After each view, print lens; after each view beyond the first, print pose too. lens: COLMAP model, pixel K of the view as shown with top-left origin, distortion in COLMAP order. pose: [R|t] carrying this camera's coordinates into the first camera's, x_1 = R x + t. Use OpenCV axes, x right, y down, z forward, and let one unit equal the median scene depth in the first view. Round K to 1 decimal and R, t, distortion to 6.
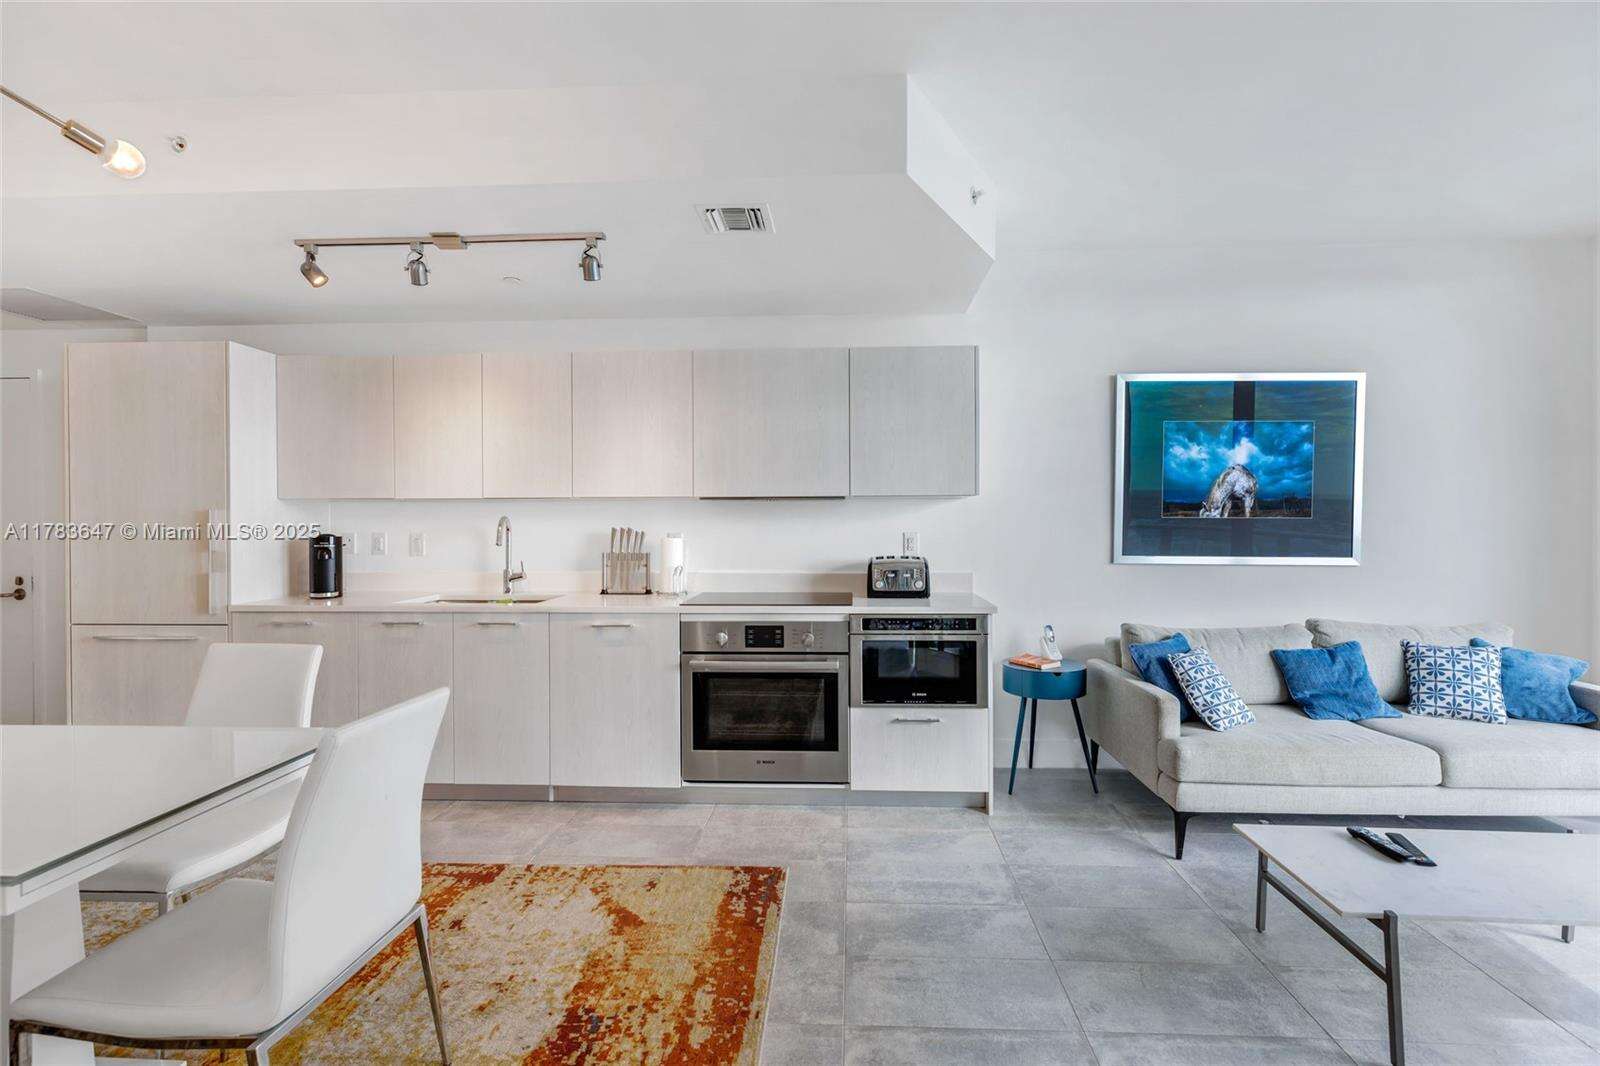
lens RADIAL K [[723.2, 0, 815.0], [0, 723.2, 527.6], [0, 0, 1]] dist [0.005275, 0.000663]
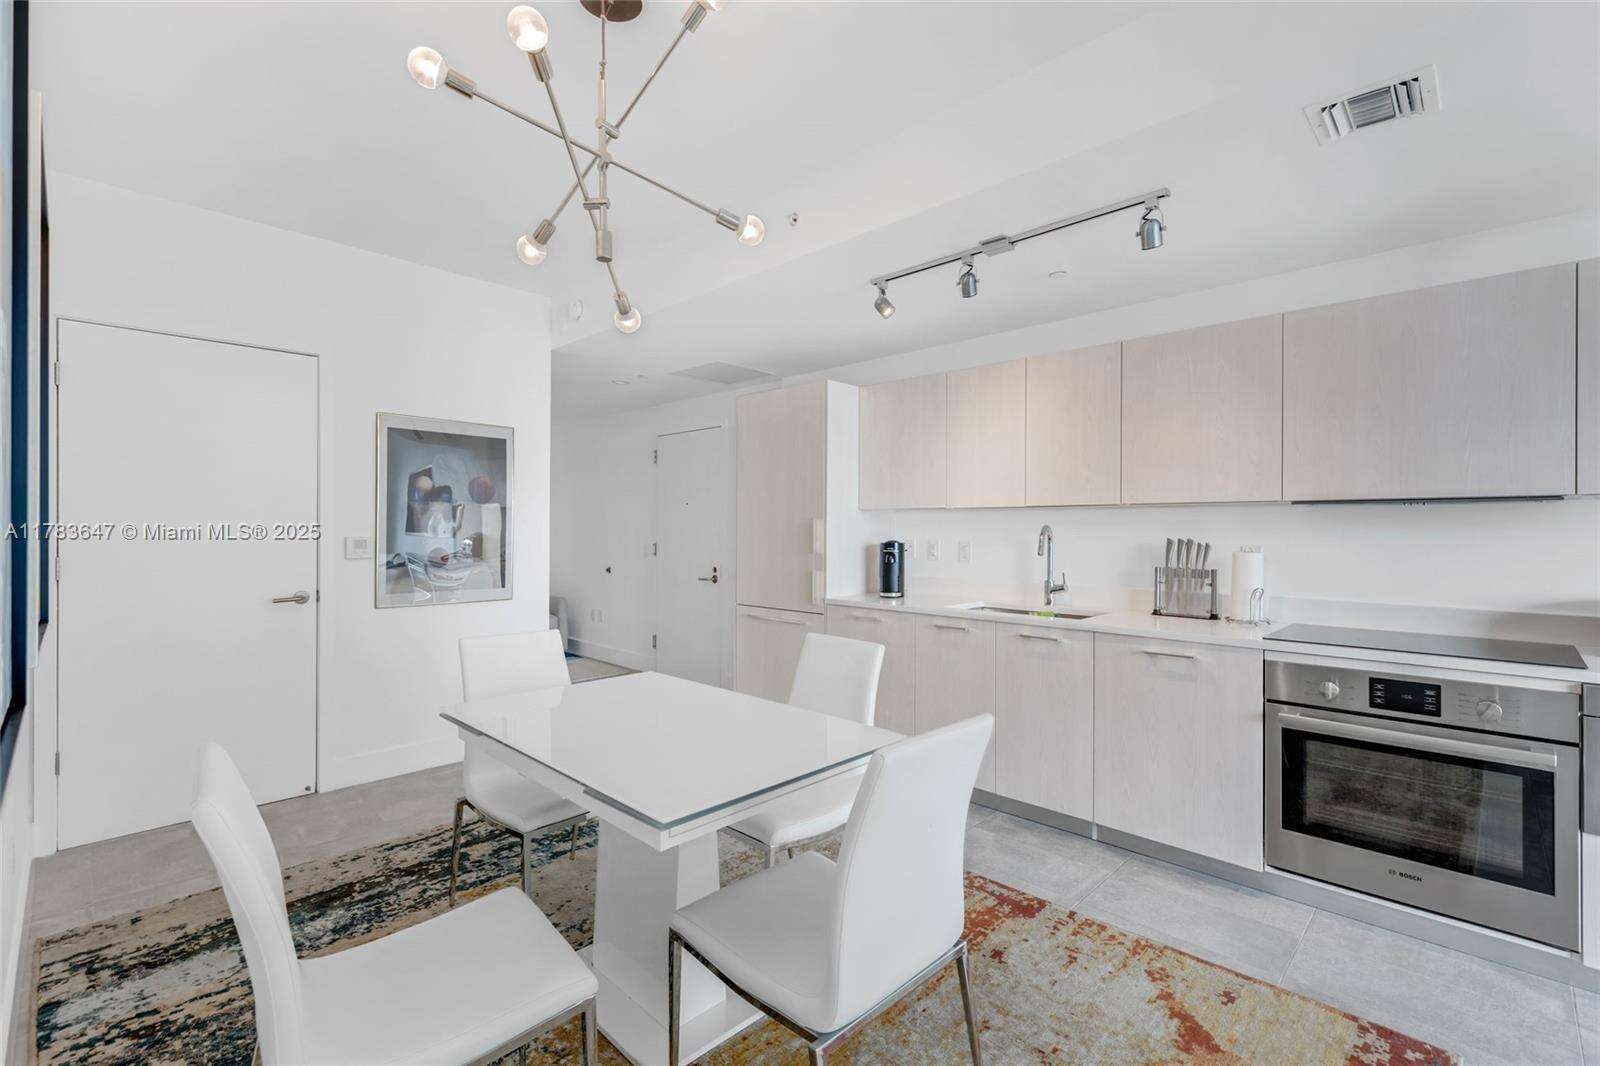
lens RADIAL K [[716.8, 0, 806.7], [0, 716.8, 529.9], [0, 0, 1]] dist [0.000819, 0.000078]
pose [[0.751283, 0.006589, -0.659947, -0.053780], [-0.011617, 0.999927, -0.003242, -0.003139], [0.659878, 0.010103, 0.751305, 0.101522]]
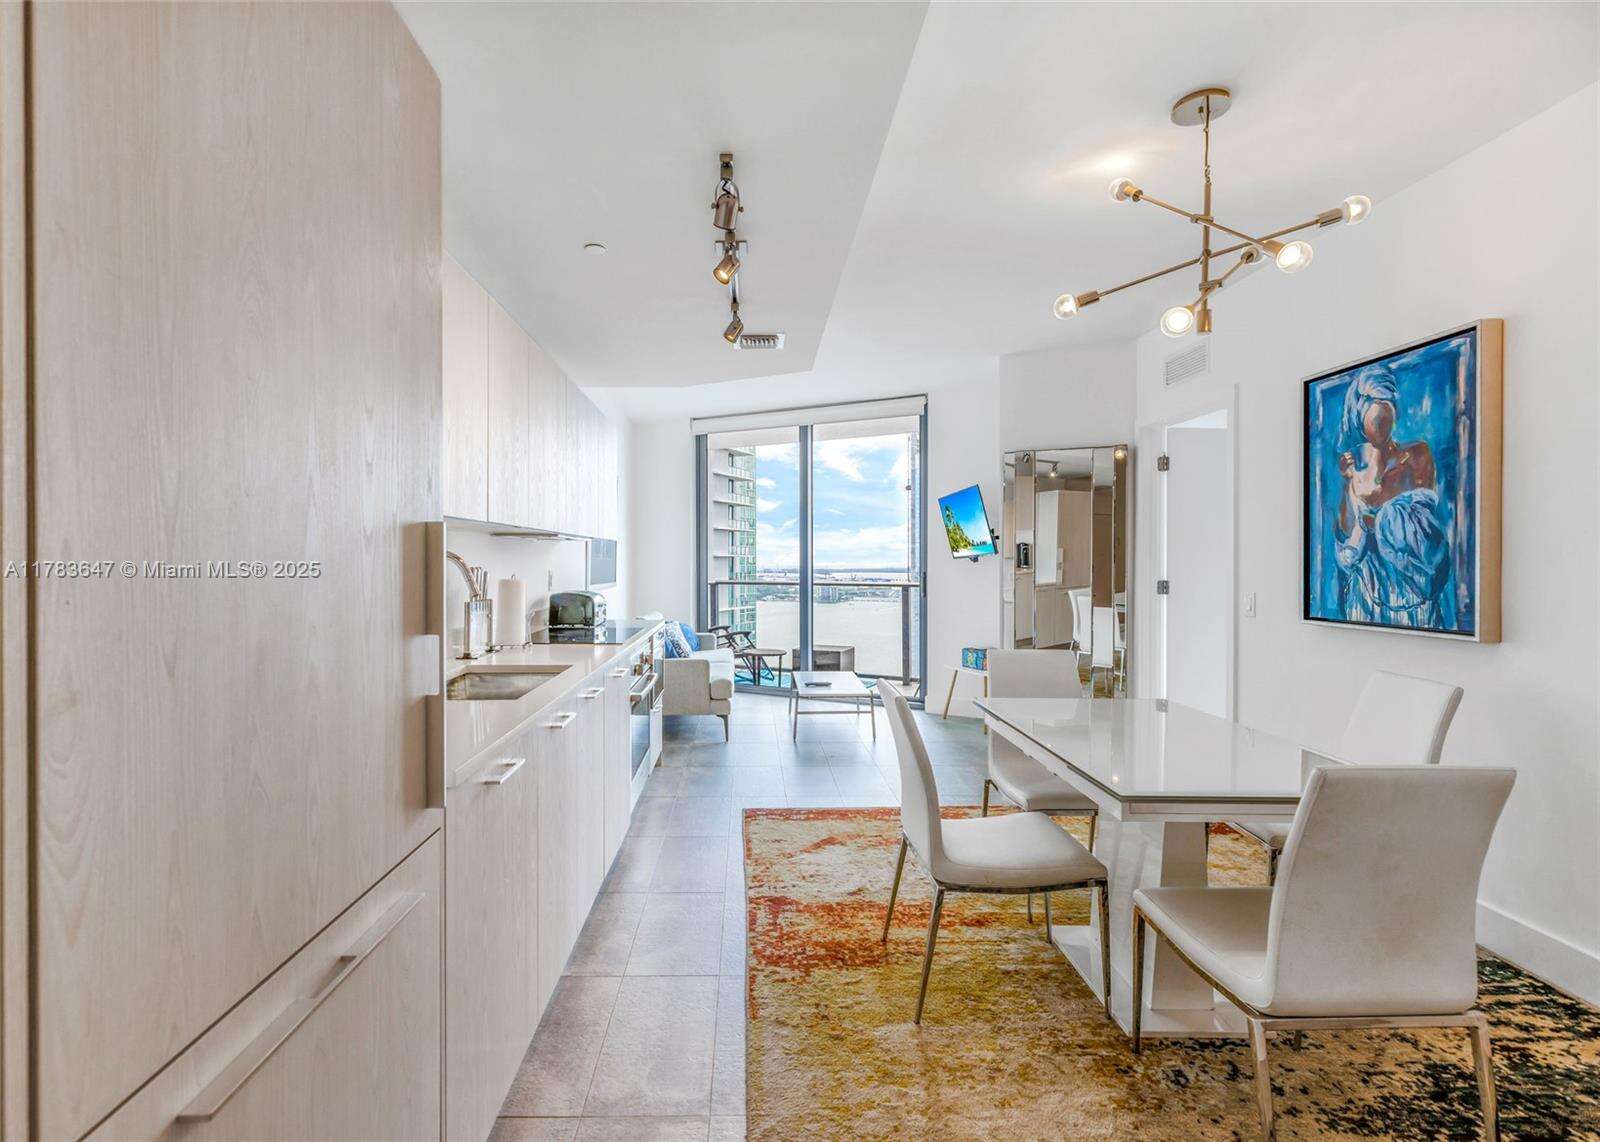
lens RADIAL K [[759.7, 0, 749.6], [0, 759.7, 566.8], [0, 0, 1]] dist [0.001446, 0.000115]
pose [[-0.054067, -0.003946, 0.998530, -1.439393], [0.009741, 0.999943, 0.004479, -0.003758], [-0.998490, 0.009969, -0.054025, 1.019666]]
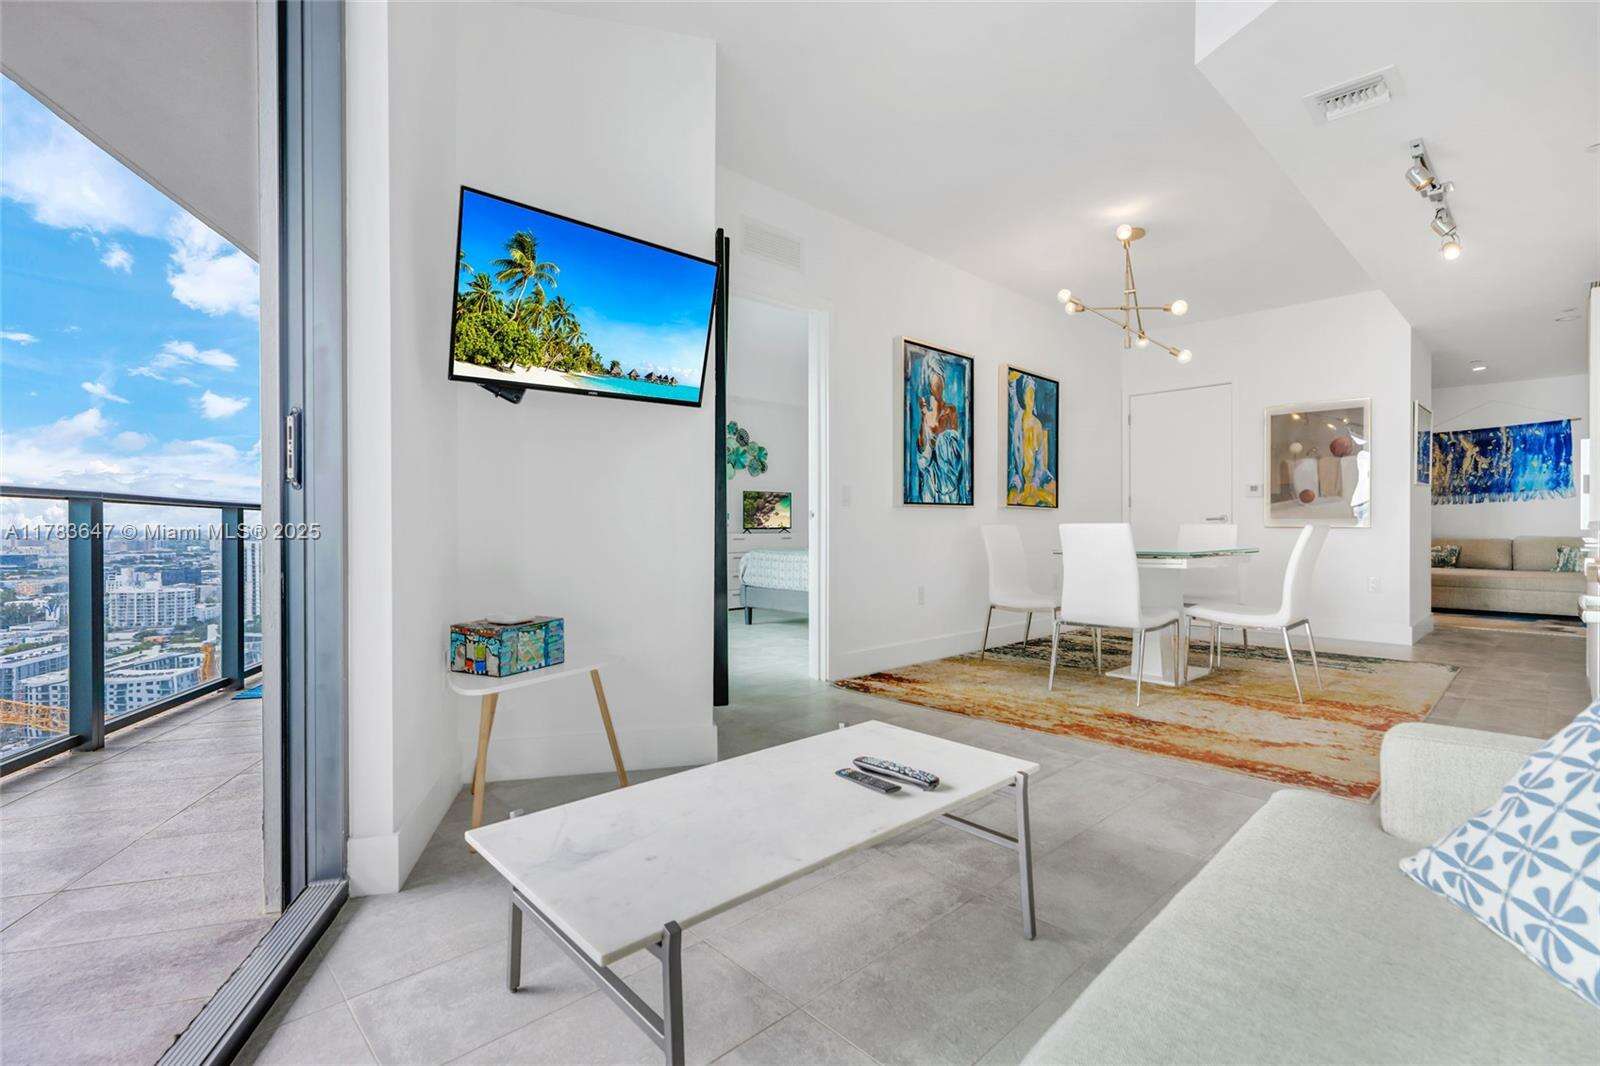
lens RADIAL K [[725.8, 0, 777.2], [0, 725.8, 528.6], [0, 0, 1]] dist [-0.001929, -0.000408]
pose [[-0.709562, 0.005716, -0.704619, 1.022141], [-0.005516, 0.999891, 0.013666, 0.125405], [0.704621, 0.013584, -0.709454, 1.055112]]
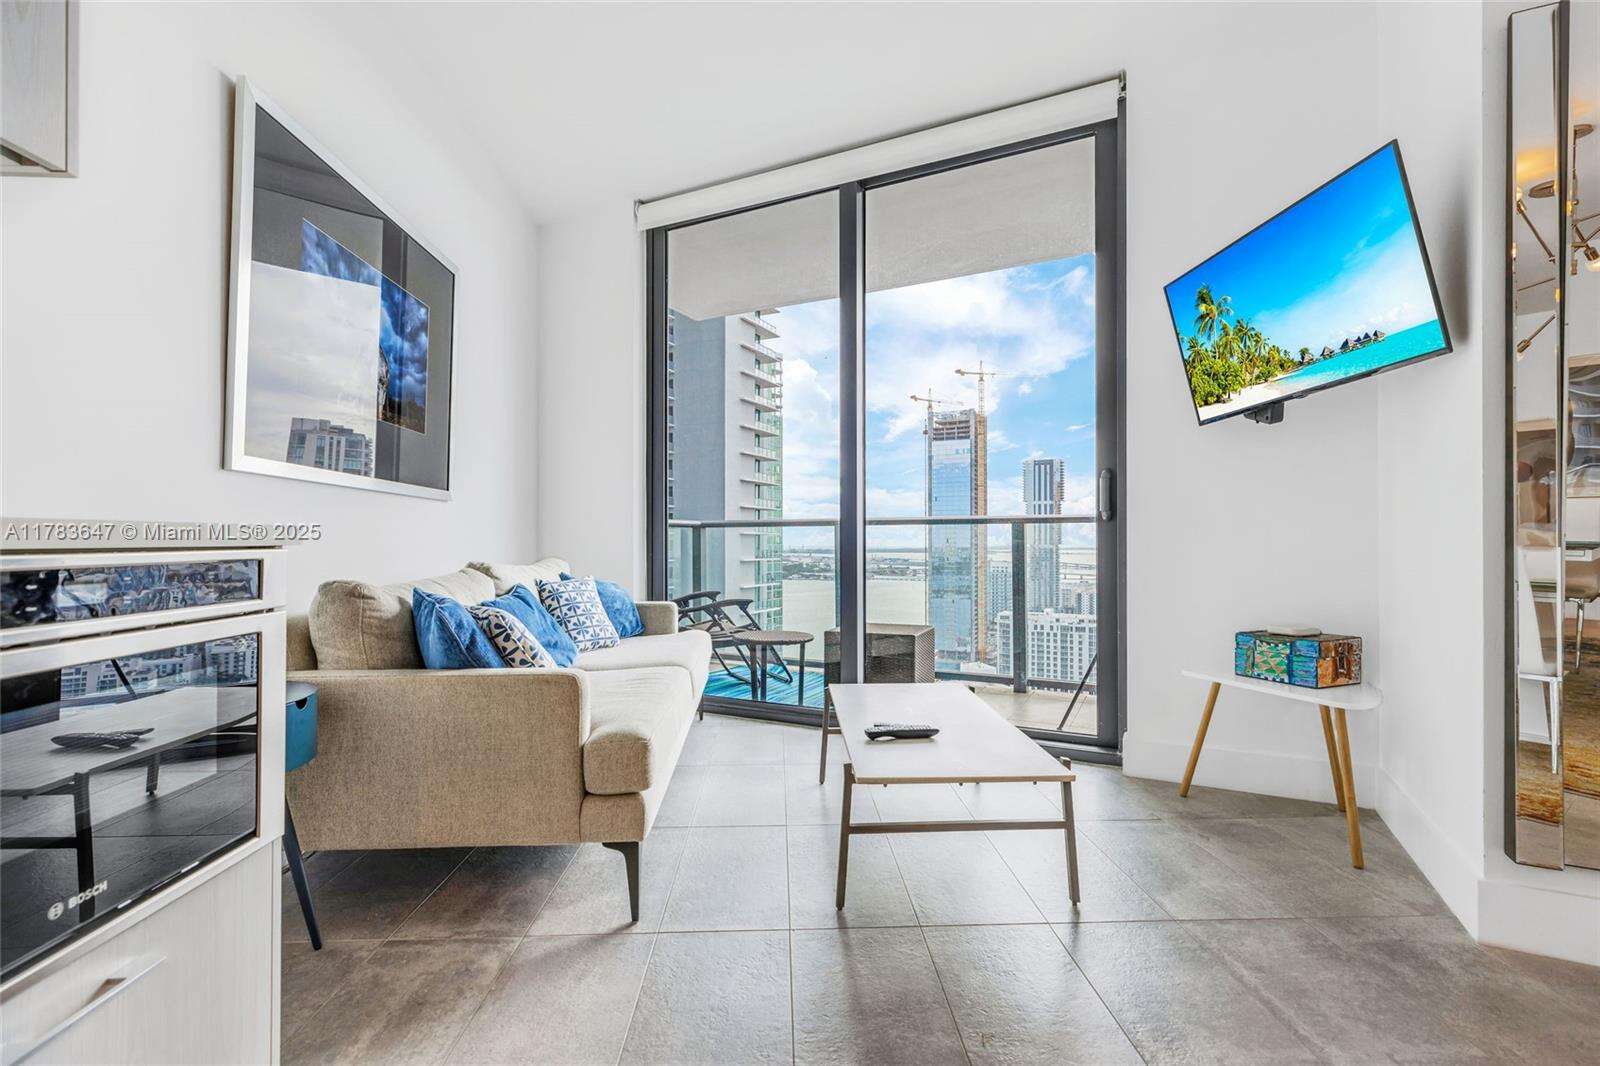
lens RADIAL K [[716.8, 0, 806.7], [0, 716.8, 529.9], [0, 0, 1]] dist [0.000819, 0.000078]
pose [[-0.096203, 0.019291, 0.995175, -0.119387], [0.009726, 0.999783, -0.018440, 0.134635], [-0.995314, 0.007905, -0.096370, 0.889053]]
